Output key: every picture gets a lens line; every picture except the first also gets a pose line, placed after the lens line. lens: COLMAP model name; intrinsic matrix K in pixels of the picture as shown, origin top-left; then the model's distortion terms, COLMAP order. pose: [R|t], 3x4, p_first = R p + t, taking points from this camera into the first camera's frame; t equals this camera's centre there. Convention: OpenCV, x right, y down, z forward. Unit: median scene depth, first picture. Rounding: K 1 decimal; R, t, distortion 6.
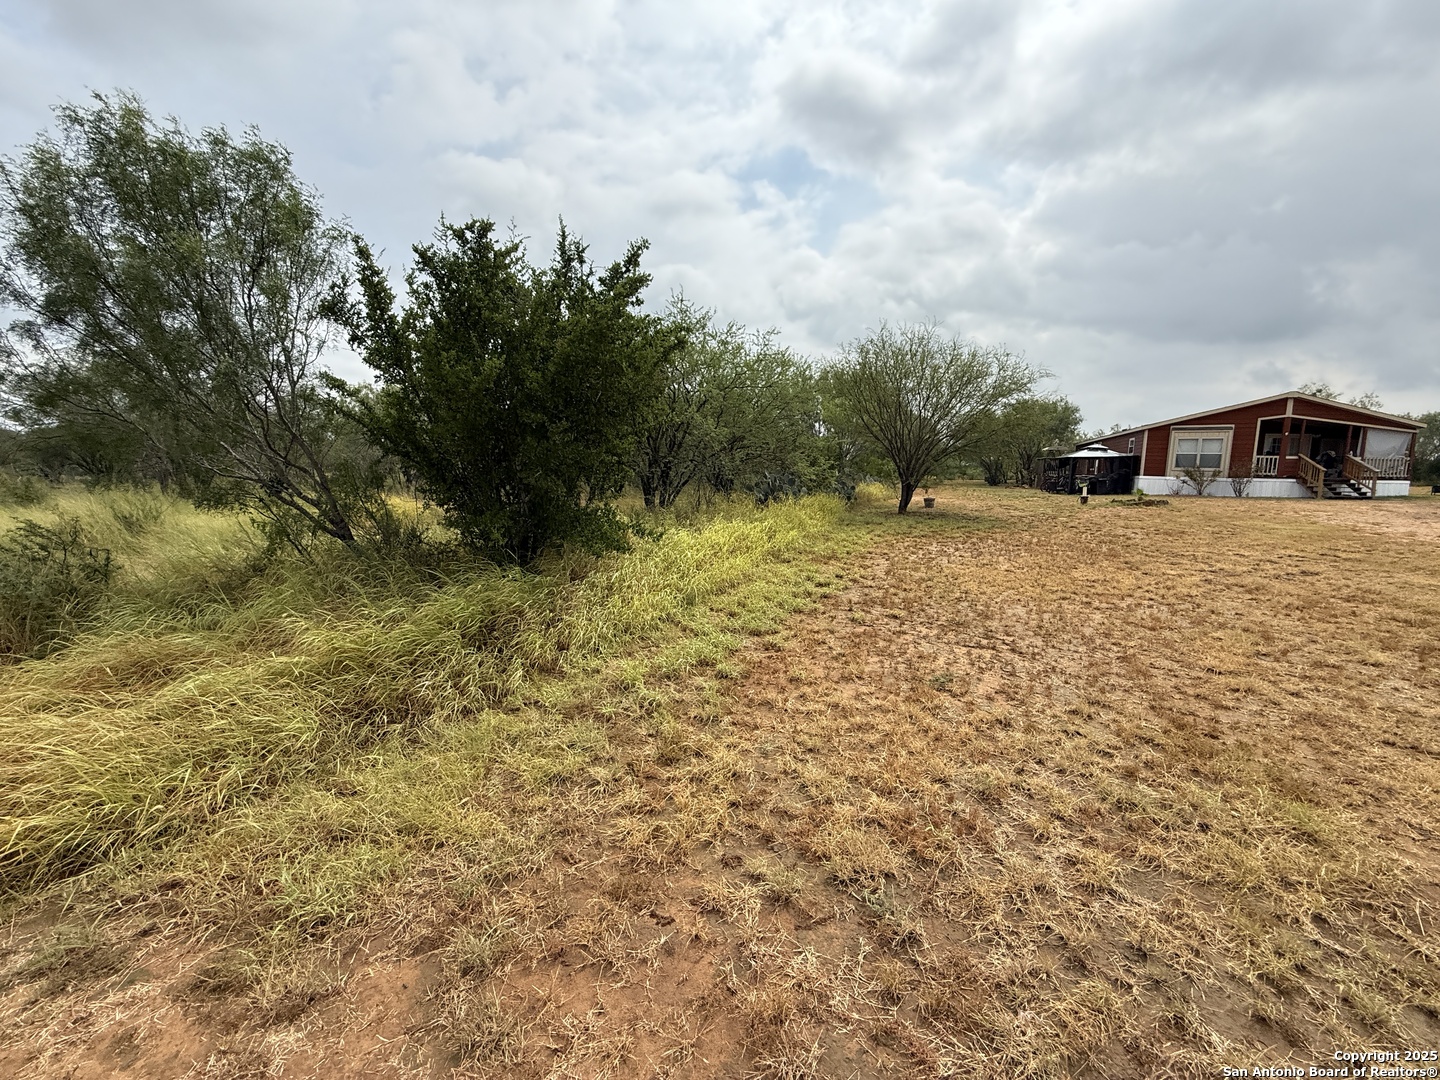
lens RADIAL K [[571.6, 0, 720.8], [0, 571.6, 541.4], [0, 0, 1]] dist [-0.001139, -0.000287]
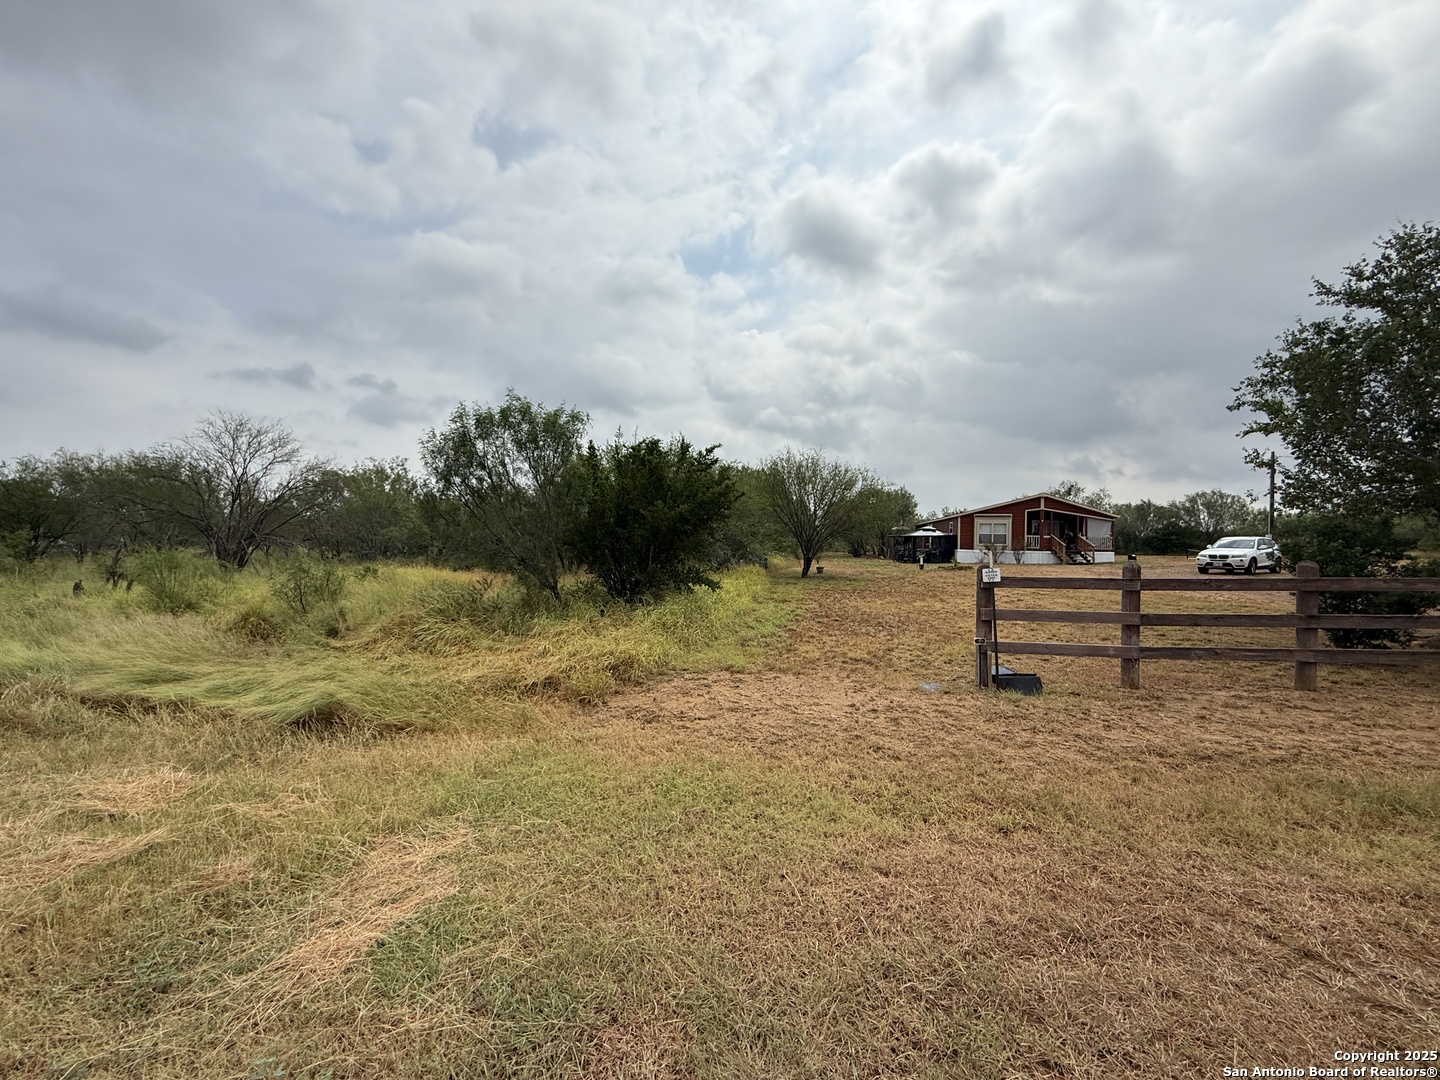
lens RADIAL K [[571.6, 0, 719.3], [0, 571.6, 542.3], [0, 0, 1]] dist [-0.001139, -0.000287]
pose [[0.976581, -0.001052, 0.215146, -0.141795], [0.028018, 0.992094, -0.122327, 0.023452], [-0.213316, 0.125490, 0.968890, -0.244342]]
